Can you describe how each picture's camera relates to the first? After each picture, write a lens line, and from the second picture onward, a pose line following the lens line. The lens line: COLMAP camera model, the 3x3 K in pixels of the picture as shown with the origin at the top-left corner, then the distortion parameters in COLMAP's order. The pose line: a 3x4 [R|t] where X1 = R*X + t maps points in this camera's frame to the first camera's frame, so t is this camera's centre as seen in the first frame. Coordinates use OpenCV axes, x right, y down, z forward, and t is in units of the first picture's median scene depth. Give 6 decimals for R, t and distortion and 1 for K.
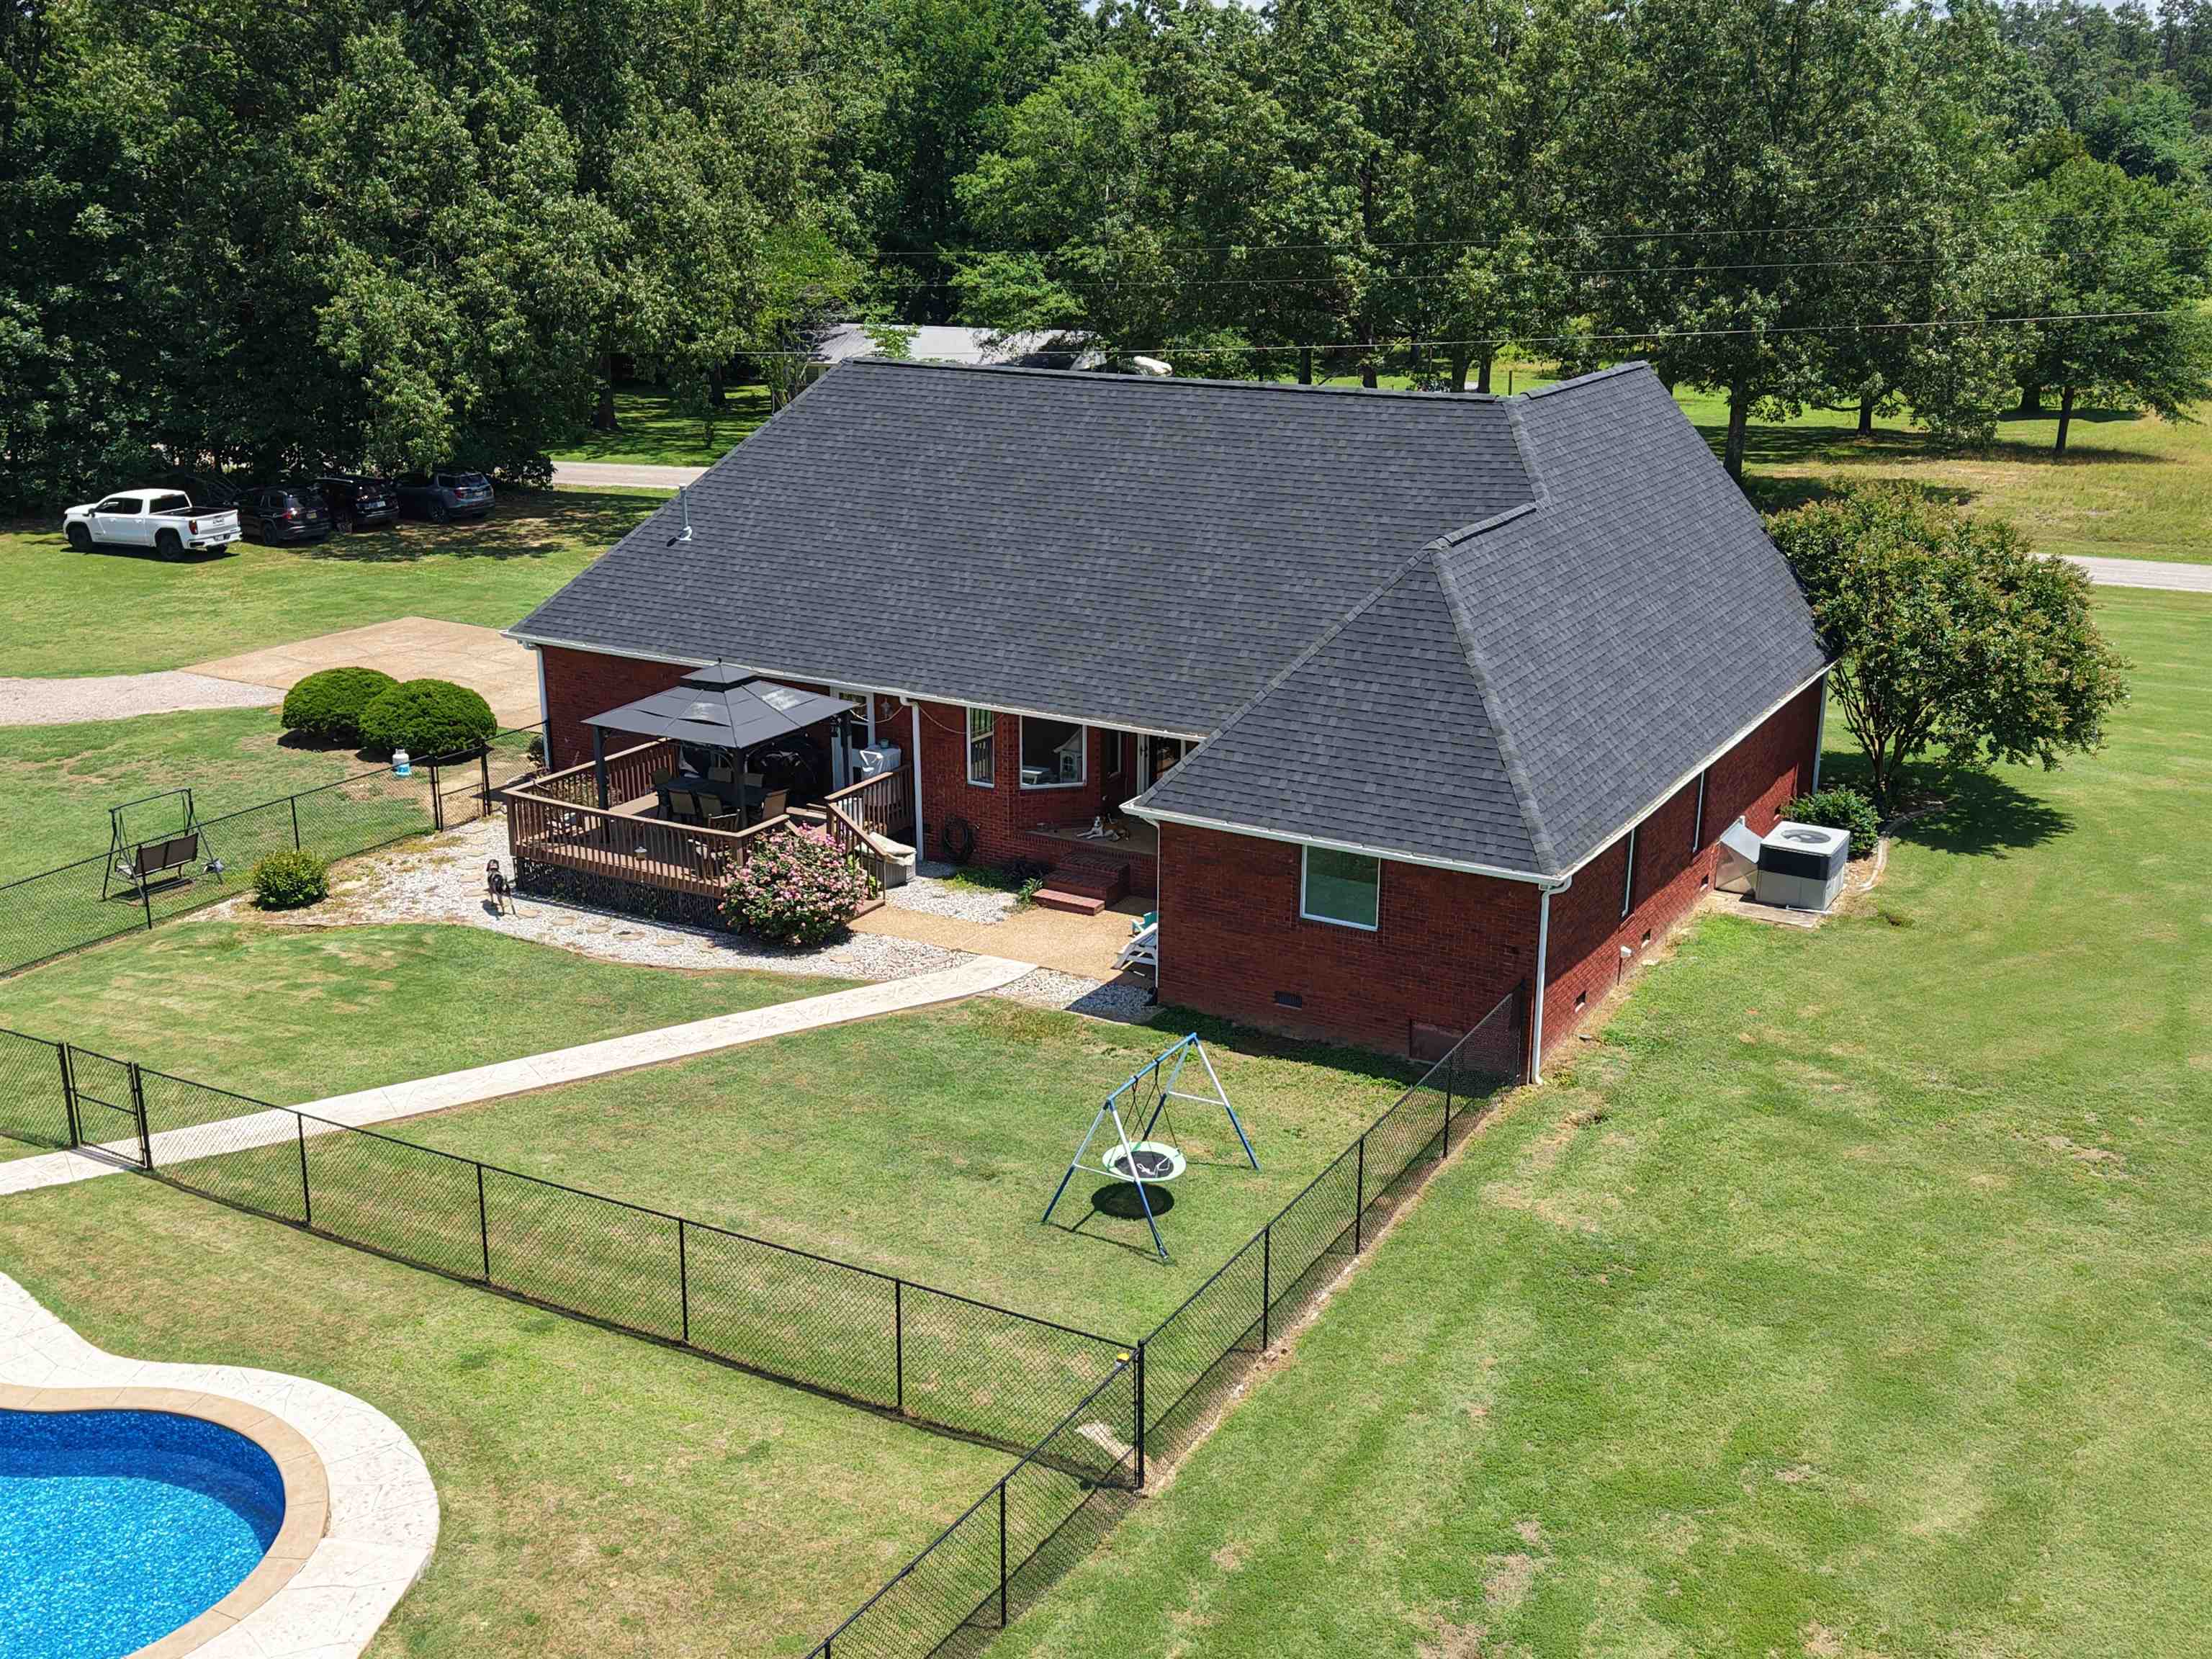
lens RADIAL K [[2300.6, 0, 1104.5], [0, 2300.6, 840.4], [0, 0, 1]] dist [0.184264, -0.668123]
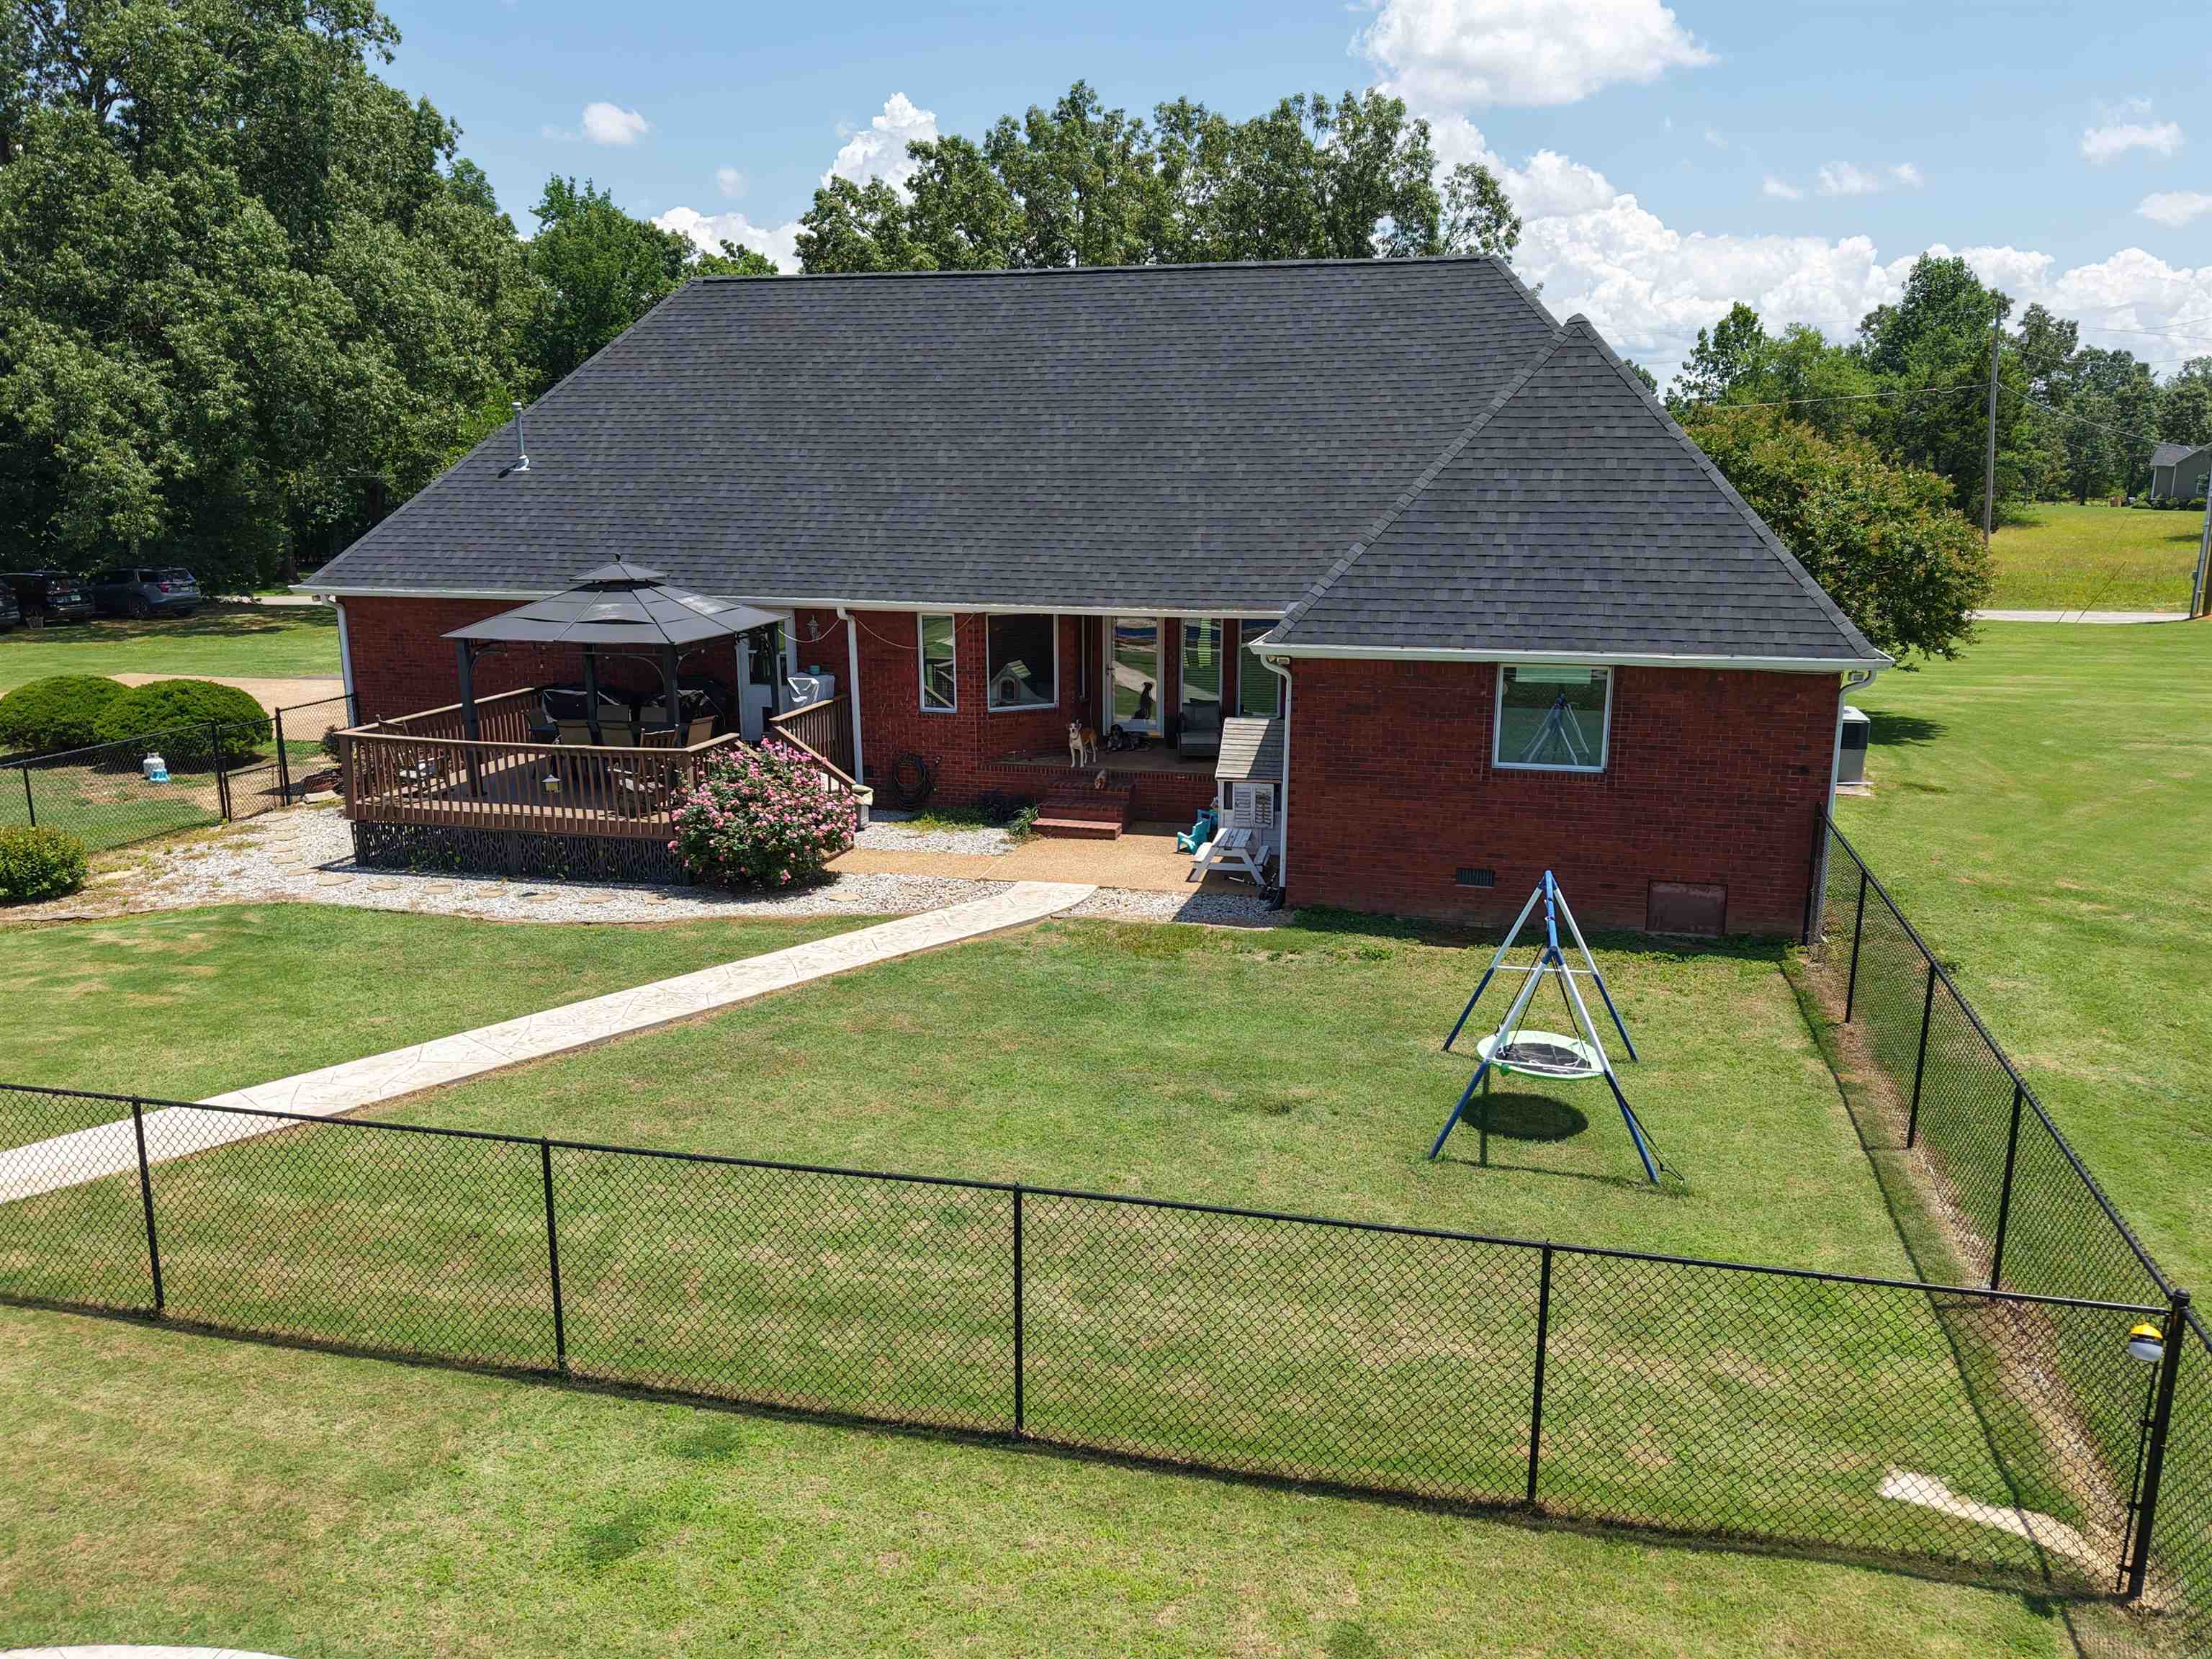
lens RADIAL K [[1679.6, 0, 1104.0], [0, 1679.6, 865.2], [0, 0, 1]] dist [0.062396, -0.097653]
pose [[0.963812, -0.065747, 0.258349, -0.170025], [0.082426, 0.995119, -0.054259, 0.076246], [-0.253521, 0.073590, 0.964527, 0.422685]]
